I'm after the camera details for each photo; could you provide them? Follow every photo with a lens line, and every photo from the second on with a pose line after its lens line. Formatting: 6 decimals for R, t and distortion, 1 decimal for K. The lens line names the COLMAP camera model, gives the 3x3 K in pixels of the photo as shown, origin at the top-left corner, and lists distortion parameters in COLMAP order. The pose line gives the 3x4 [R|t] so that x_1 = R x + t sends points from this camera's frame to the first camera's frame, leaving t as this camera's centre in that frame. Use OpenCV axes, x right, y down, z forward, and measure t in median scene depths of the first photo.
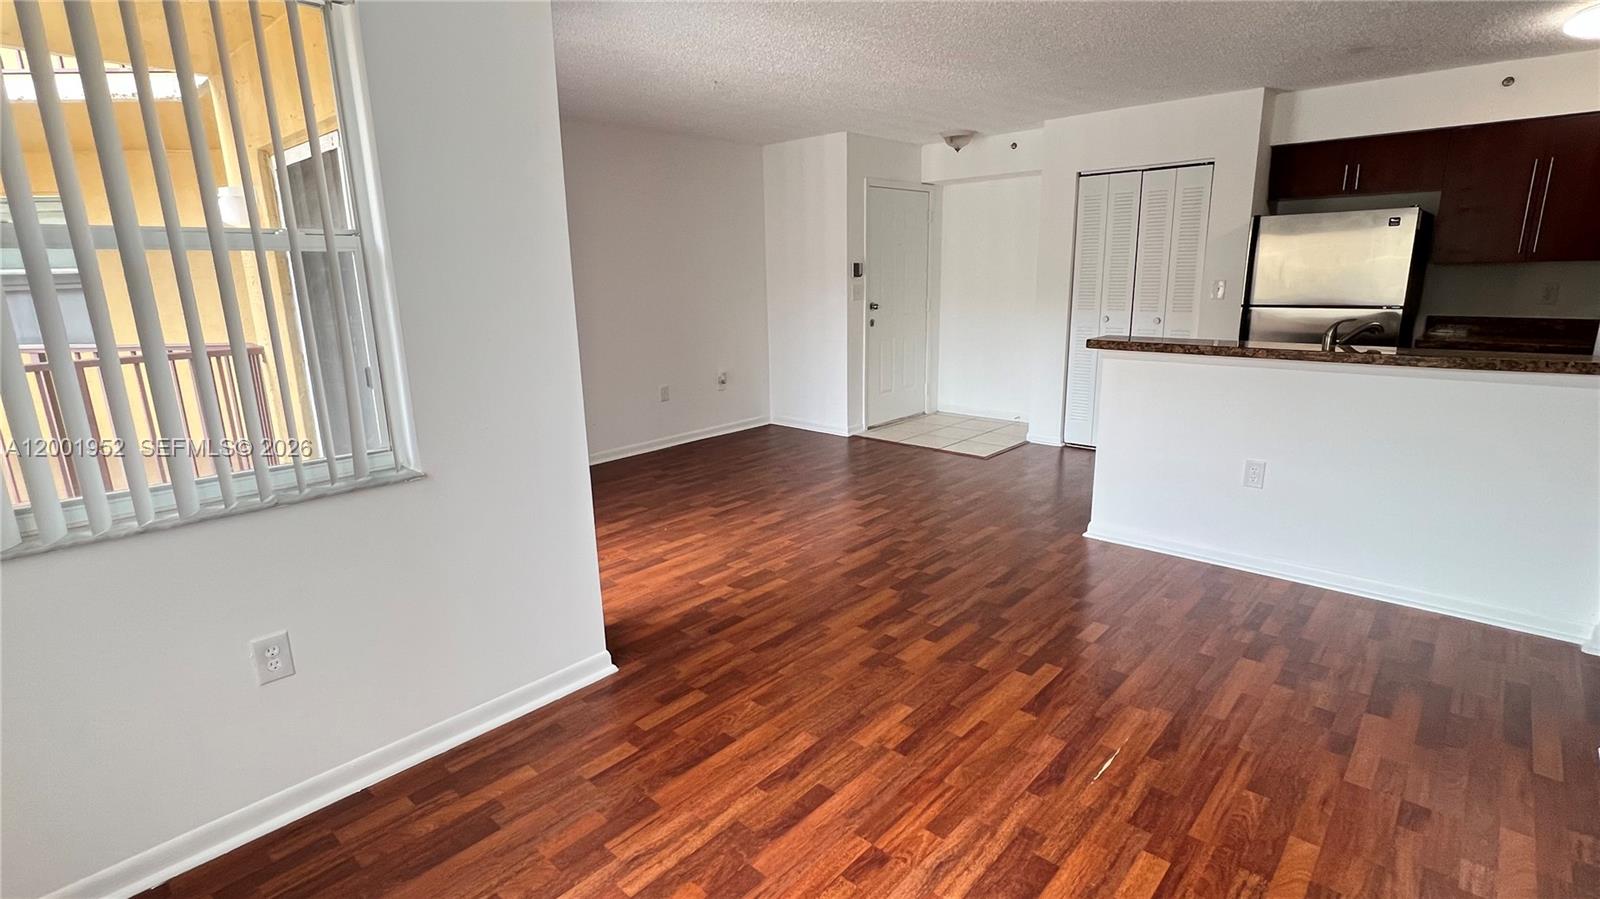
lens RADIAL K [[759.7, 0, 793.9], [0, 759.7, 452.7], [0, 0, 1]] dist [-0.002154, -0.000654]
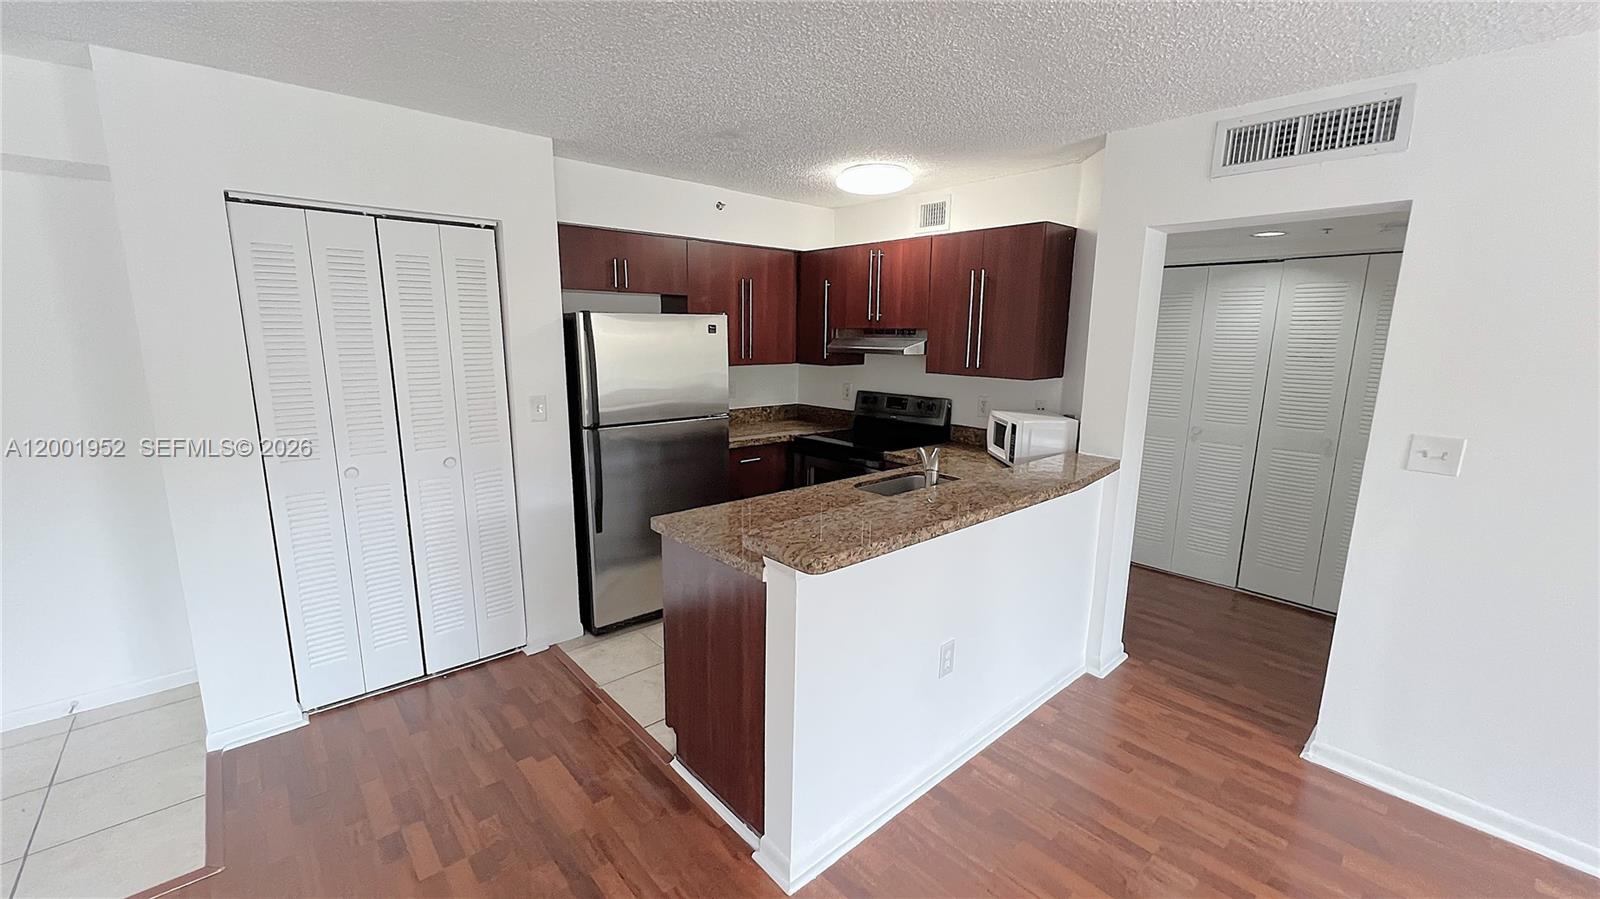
lens RADIAL K [[636.8, 0, 800.0], [0, 636.8, 449.5], [0, 0, 1]] dist [-0.001714, 0.000104]
pose [[0.090940, -0.159299, 0.983033, -0.009722], [0.222655, 0.965387, 0.135842, -0.210675], [-0.970647, 0.206524, 0.123261, 0.716397]]
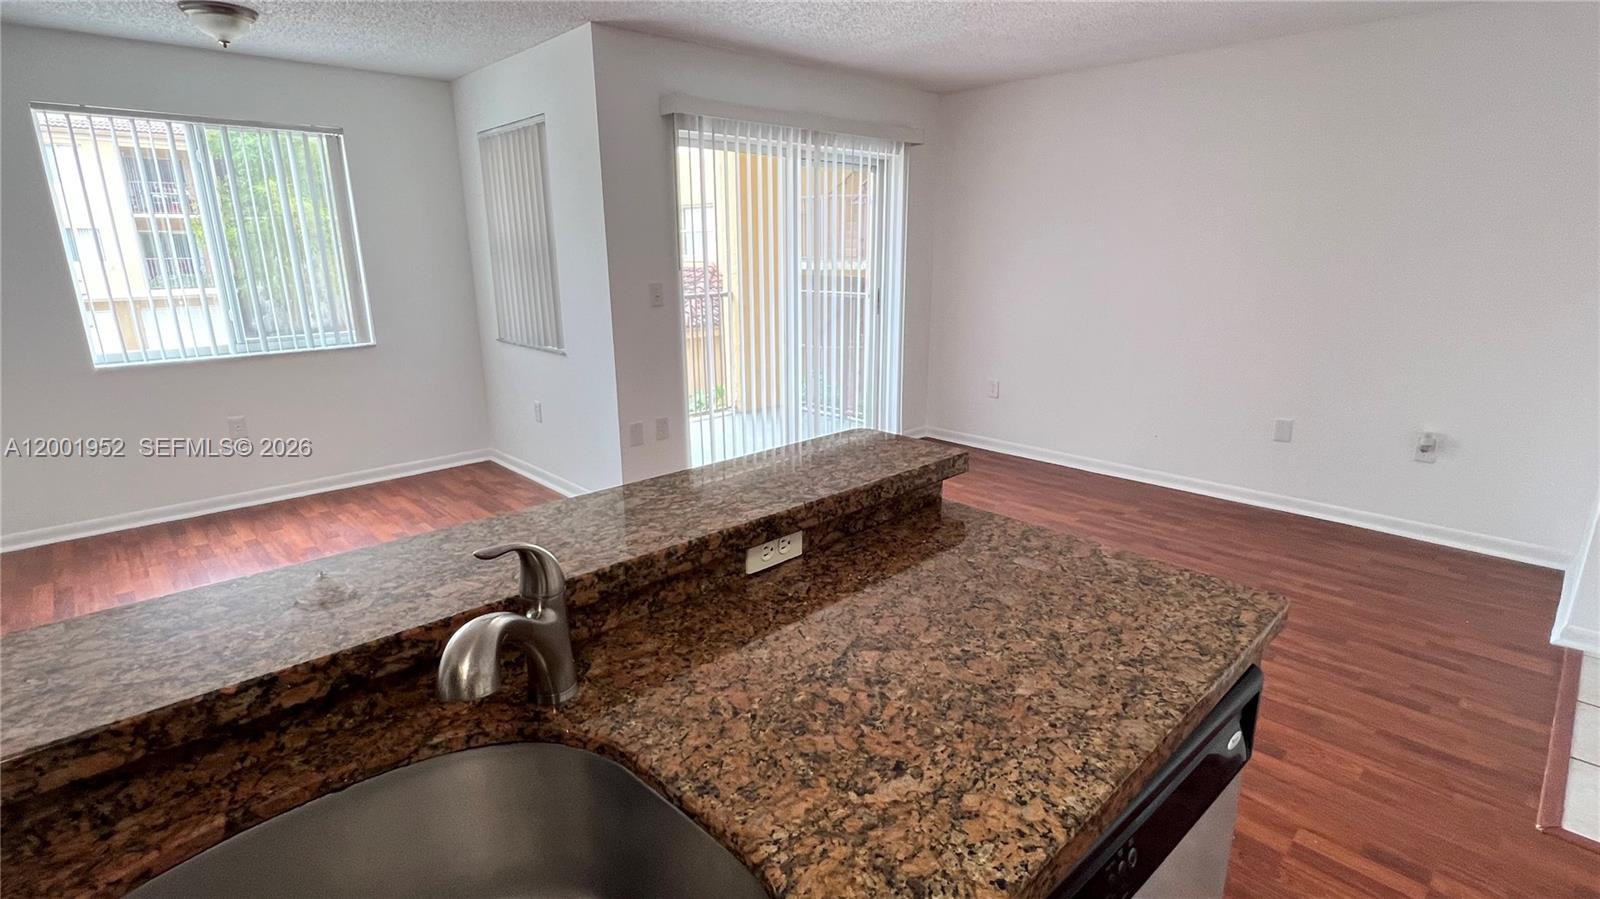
lens RADIAL K [[759.7, 0, 793.9], [0, 759.7, 452.7], [0, 0, 1]] dist [-0.002154, -0.000654]
pose [[-0.064323, 0.287317, -0.955673, 0.636404], [-0.230275, 0.927538, 0.294357, -0.199331], [0.970997, 0.239002, 0.006500, 0.729541]]
